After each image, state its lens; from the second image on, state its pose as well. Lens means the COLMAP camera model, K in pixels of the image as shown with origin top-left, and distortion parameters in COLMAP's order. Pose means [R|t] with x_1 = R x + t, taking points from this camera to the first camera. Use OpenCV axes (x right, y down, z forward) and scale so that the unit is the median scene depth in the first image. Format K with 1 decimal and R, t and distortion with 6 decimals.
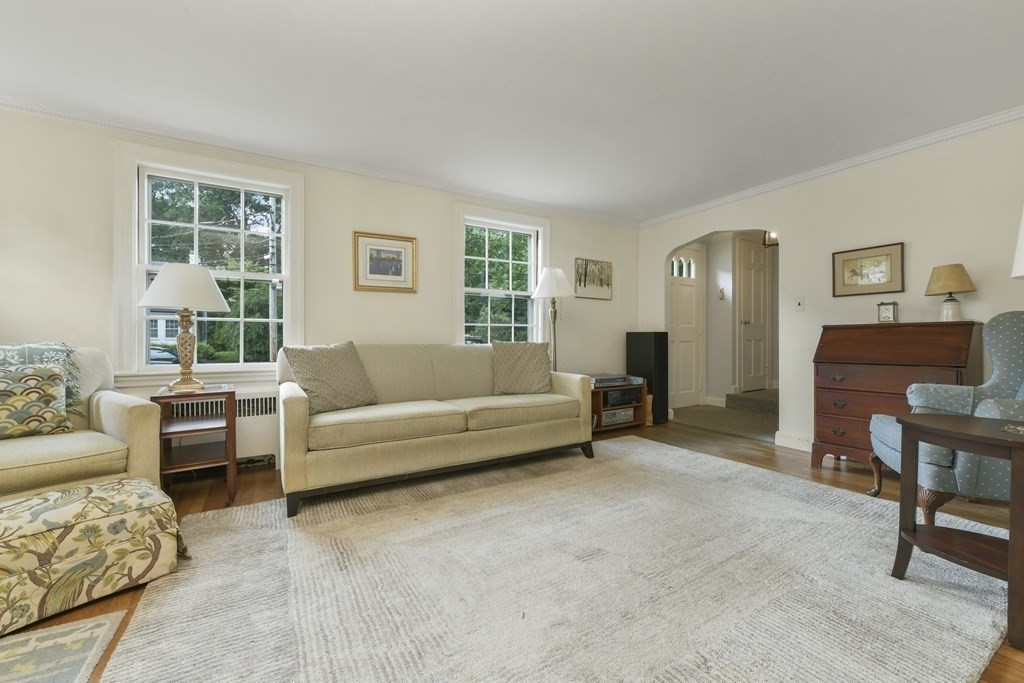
lens RADIAL K [[417.6, 0, 512.0], [0, 417.6, 341.5], [0, 0, 1]] dist [0.000756, 0.000066]
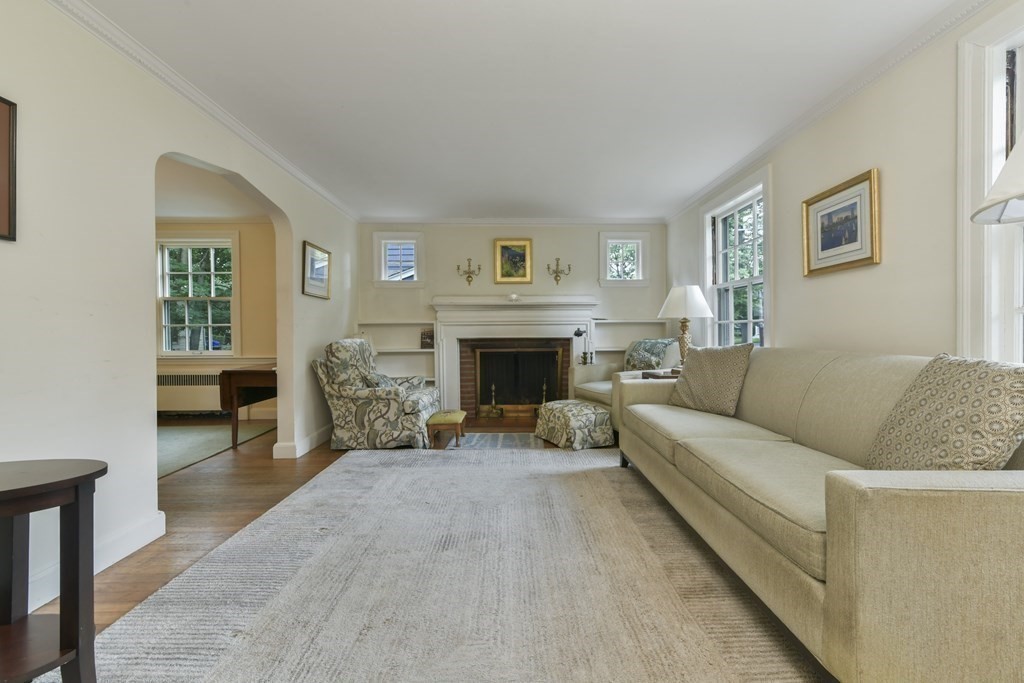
lens RADIAL K [[413.1, 0, 515.2], [0, 413.1, 337.4], [0, 0, 1]] dist [-0.001168, 0.002125]
pose [[-0.504818, 0.016595, -0.863066, 0.598860], [-0.001134, 0.999802, 0.019887, -0.029207], [0.863225, 0.011018, -0.504699, 0.994176]]
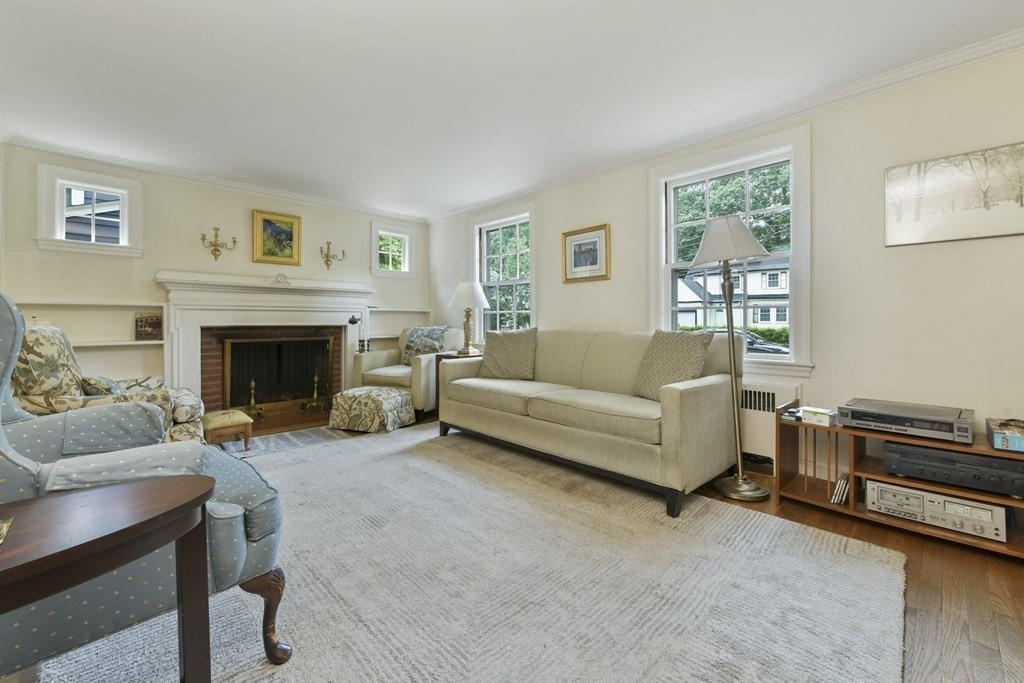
lens RADIAL K [[426.0, 0, 512.4], [0, 426.0, 322.7], [0, 0, 1]] dist [0.000876, 0.000198]
pose [[0.224304, 0.004143, -0.974510, 0.808225], [-0.009318, 0.999954, 0.002107, -0.016446], [0.974475, 0.008608, 0.224333, 0.641428]]
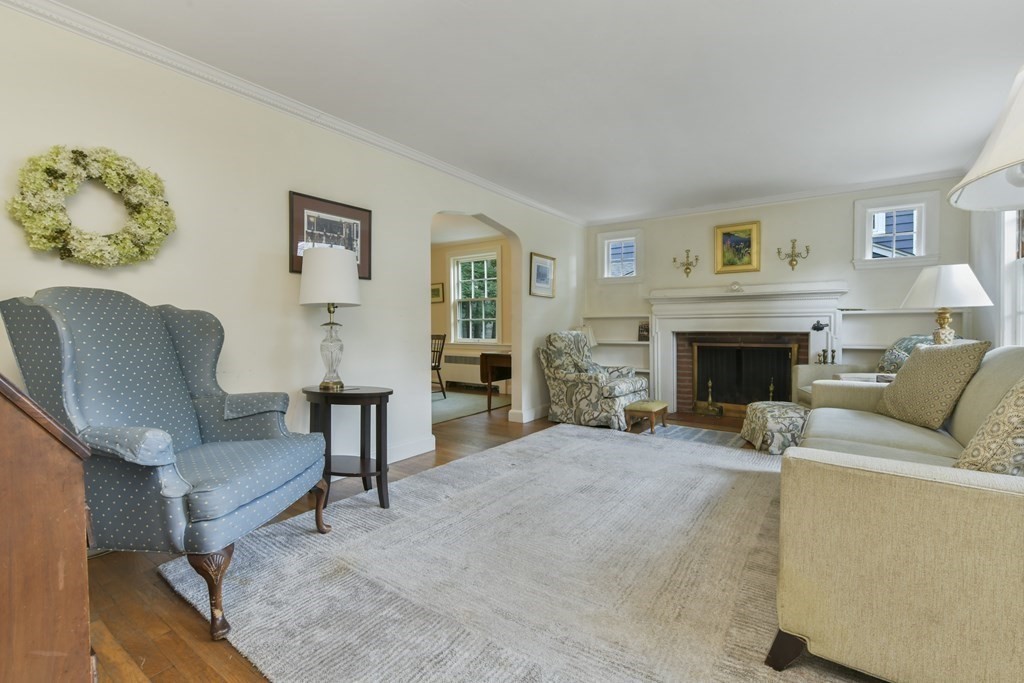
lens RADIAL K [[452.6, 0, 512.0], [0, 452.6, 341.5], [0, 0, 1]] dist [-0.002700, -0.000142]
pose [[-0.918869, 0.019567, -0.394077, 0.590005], [0.002312, 0.999019, 0.044214, -0.033563], [0.394556, 0.039716, -0.918013, 1.342213]]
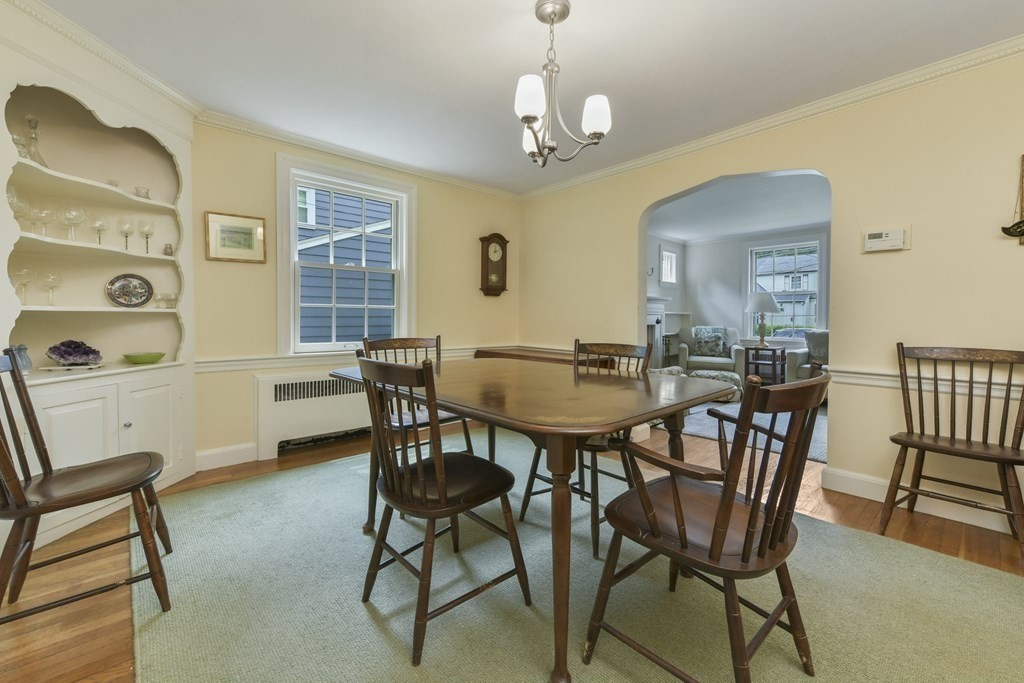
lens RADIAL K [[426.0, 0, 512.4], [0, 426.0, 322.7], [0, 0, 1]] dist [0.000876, 0.000198]
pose [[0.179559, 0.009224, -0.983704, 1.048921], [-0.013848, 0.999881, 0.006848, -0.013810], [0.983650, 0.012392, 0.179666, -0.637605]]
